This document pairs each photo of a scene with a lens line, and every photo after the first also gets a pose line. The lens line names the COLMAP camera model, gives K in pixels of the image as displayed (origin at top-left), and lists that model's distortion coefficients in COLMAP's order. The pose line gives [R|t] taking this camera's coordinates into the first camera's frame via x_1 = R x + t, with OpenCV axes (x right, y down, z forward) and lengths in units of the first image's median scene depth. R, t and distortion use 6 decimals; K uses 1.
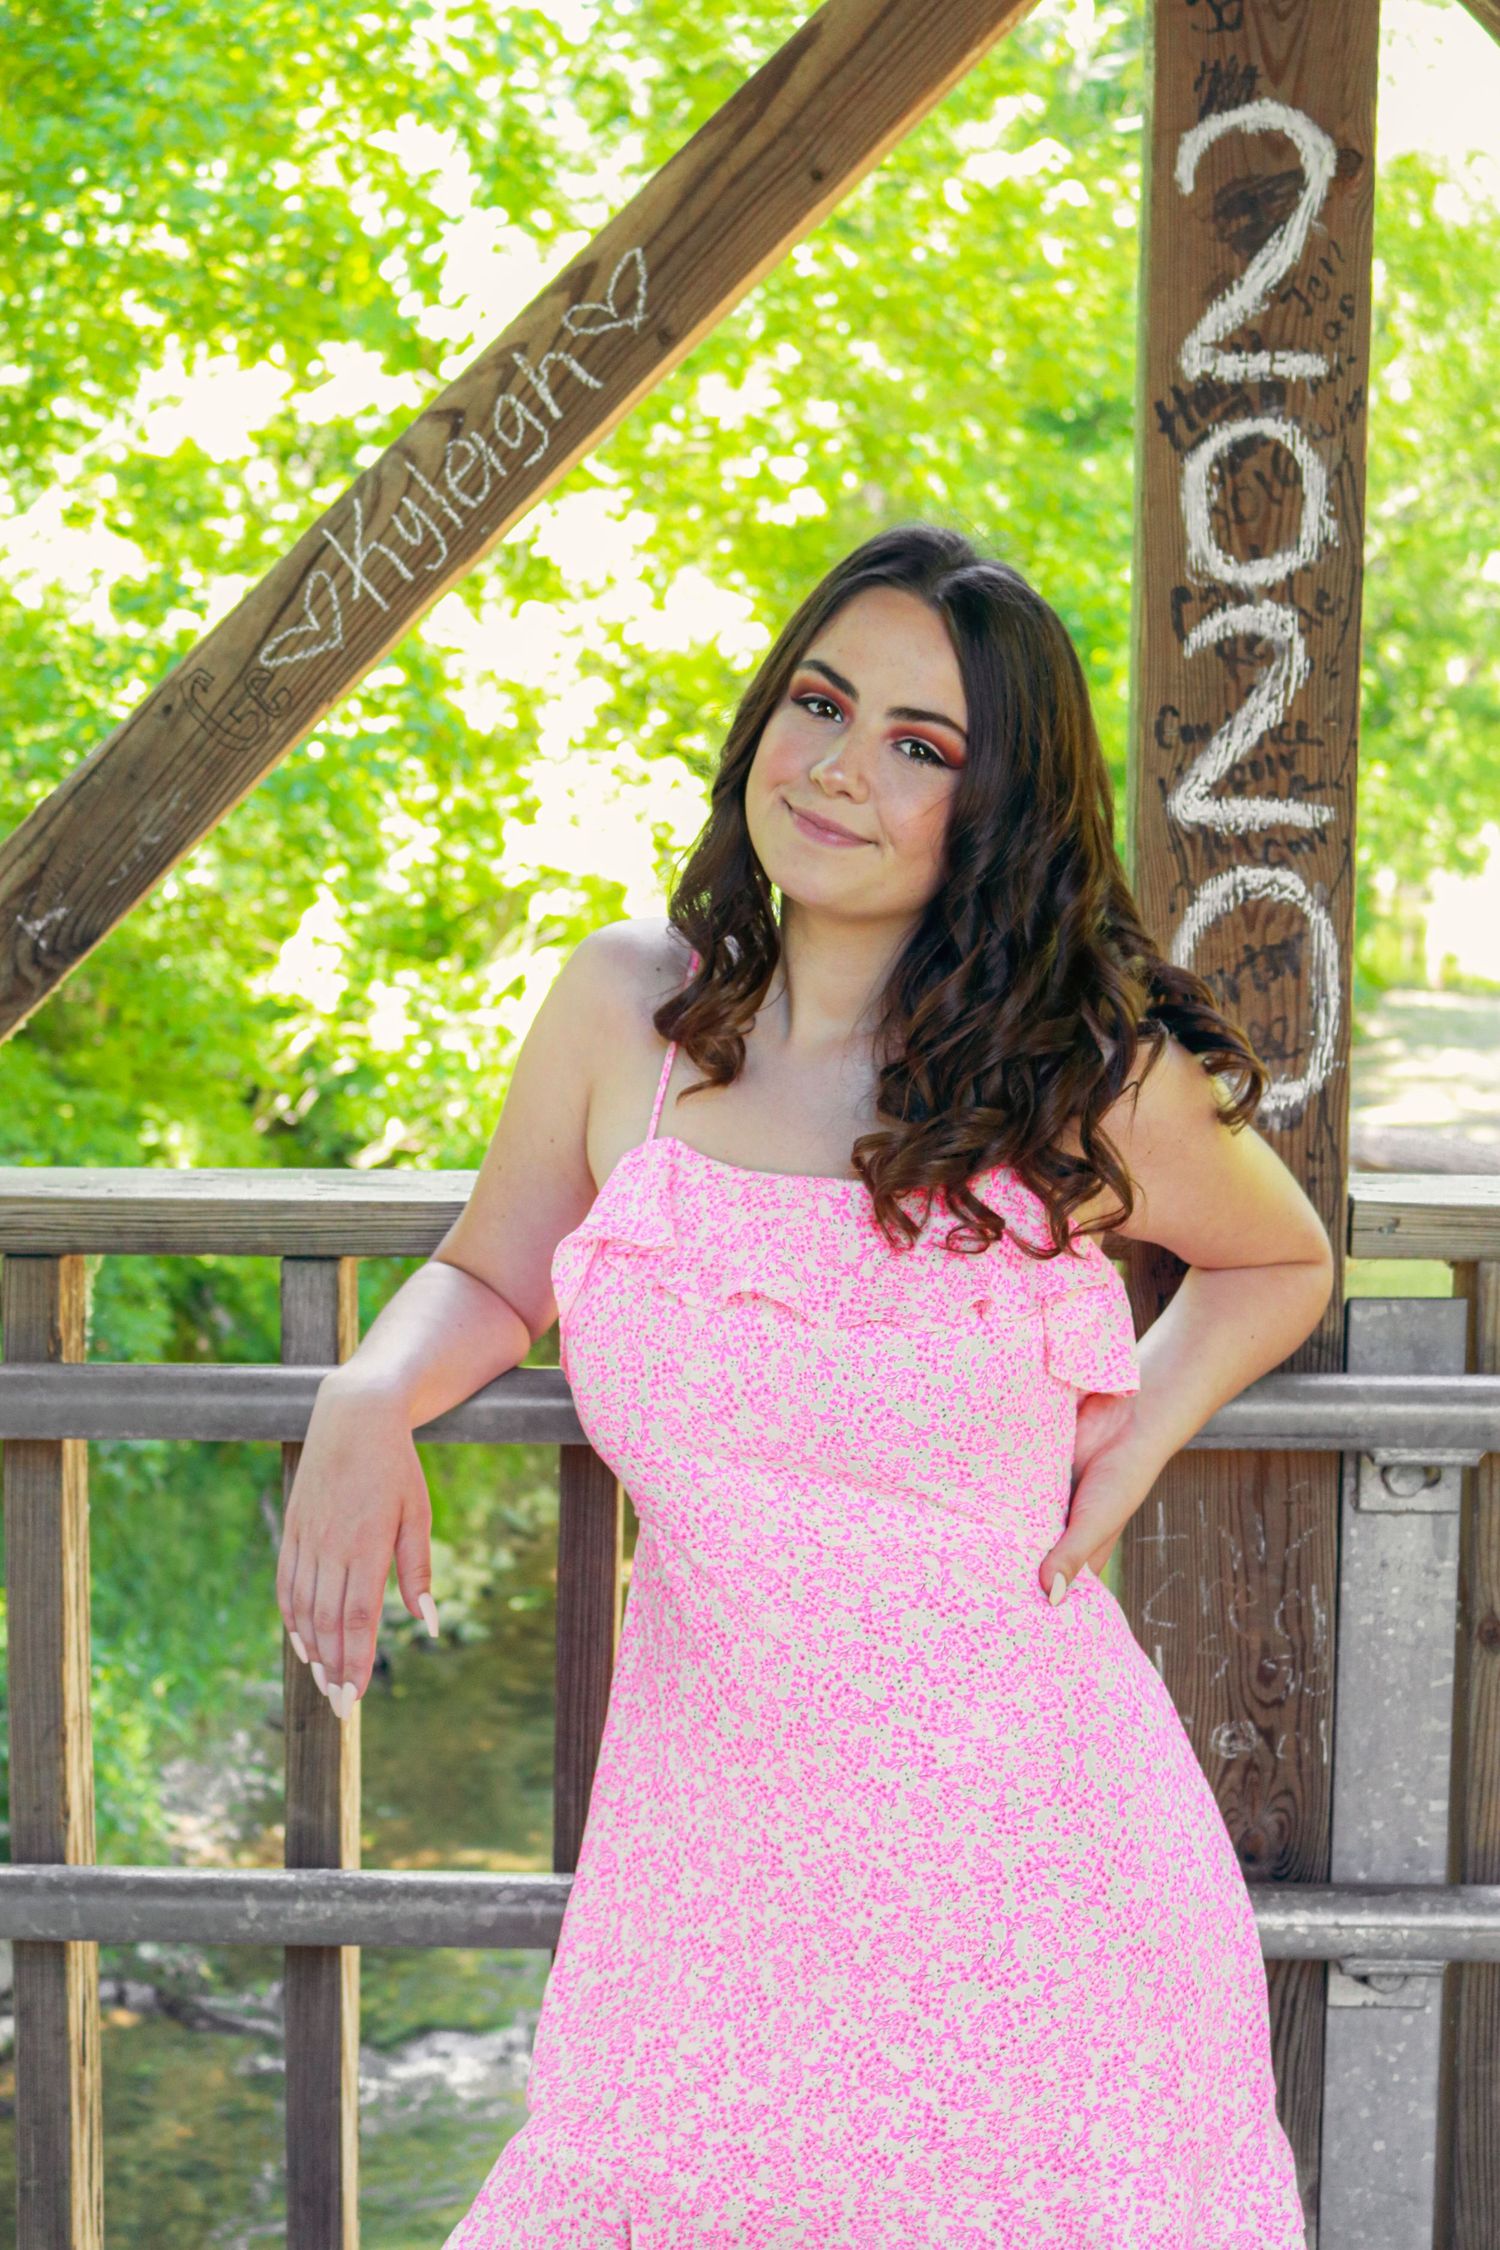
lens RADIAL K [[3479.9, 0, 749.3], [0, 3479.9, 1128.3], [0, 0, 1]] dist [-0.031902, 0.000000]
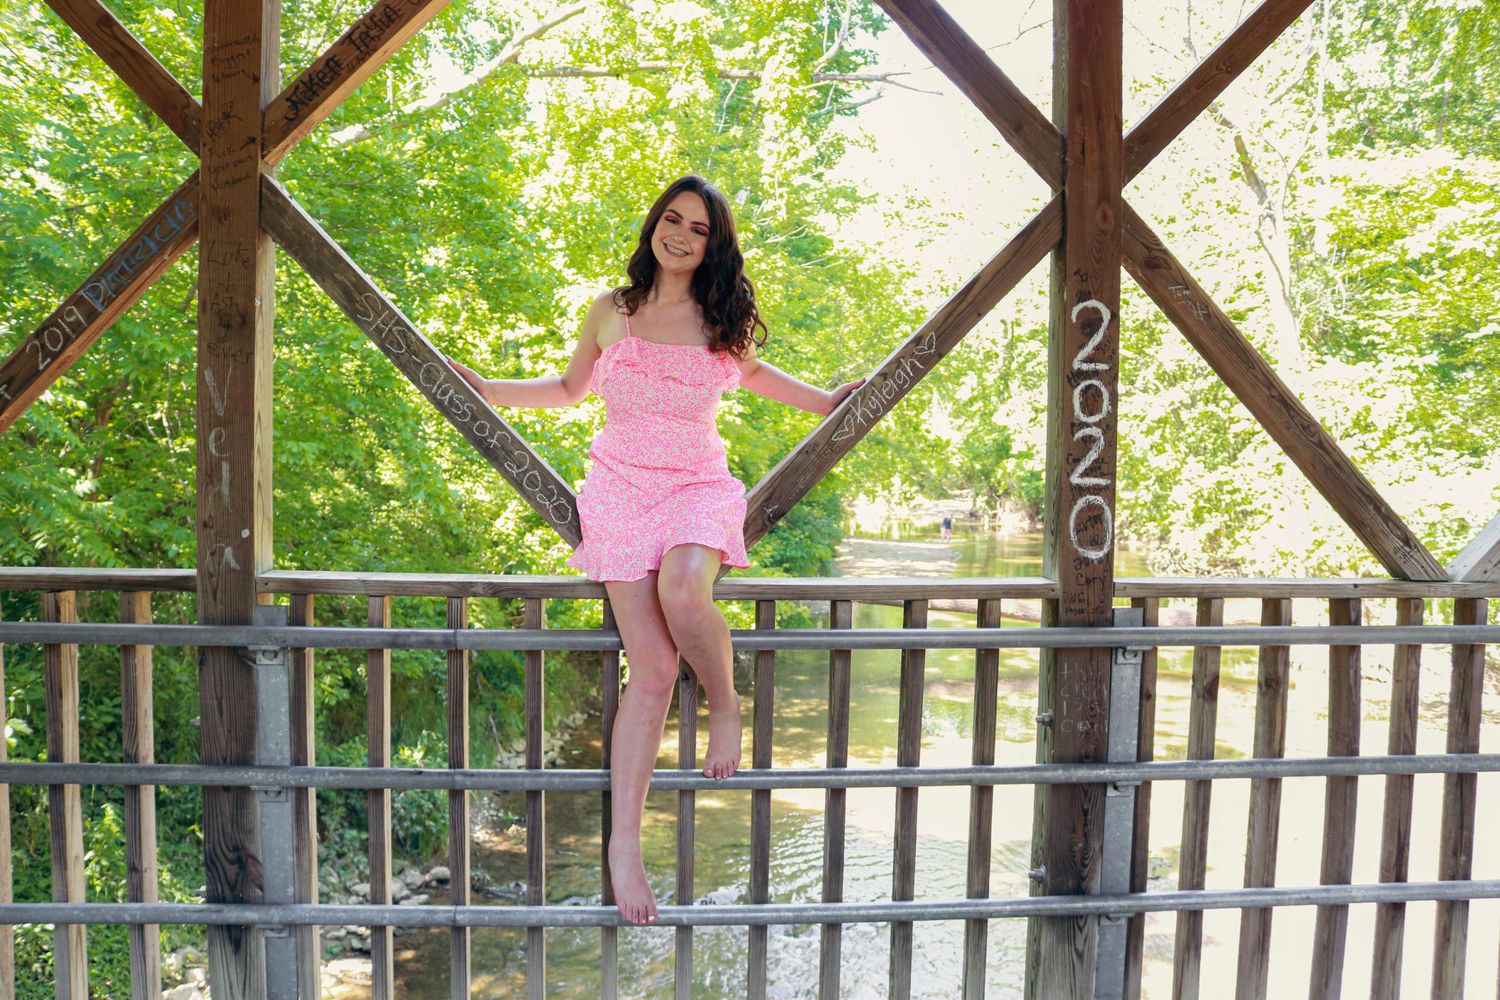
lens RADIAL K [[1252.2, 0, 749.5], [0, 1252.2, 498.4], [0, 0, 1]] dist [-0.144643, 0.067653]
pose [[0.991749, 0.000501, 0.128192, -0.404007], [0.008708, 0.997419, -0.071265, 0.022473], [-0.127897, 0.071794, 0.989186, -0.304136]]
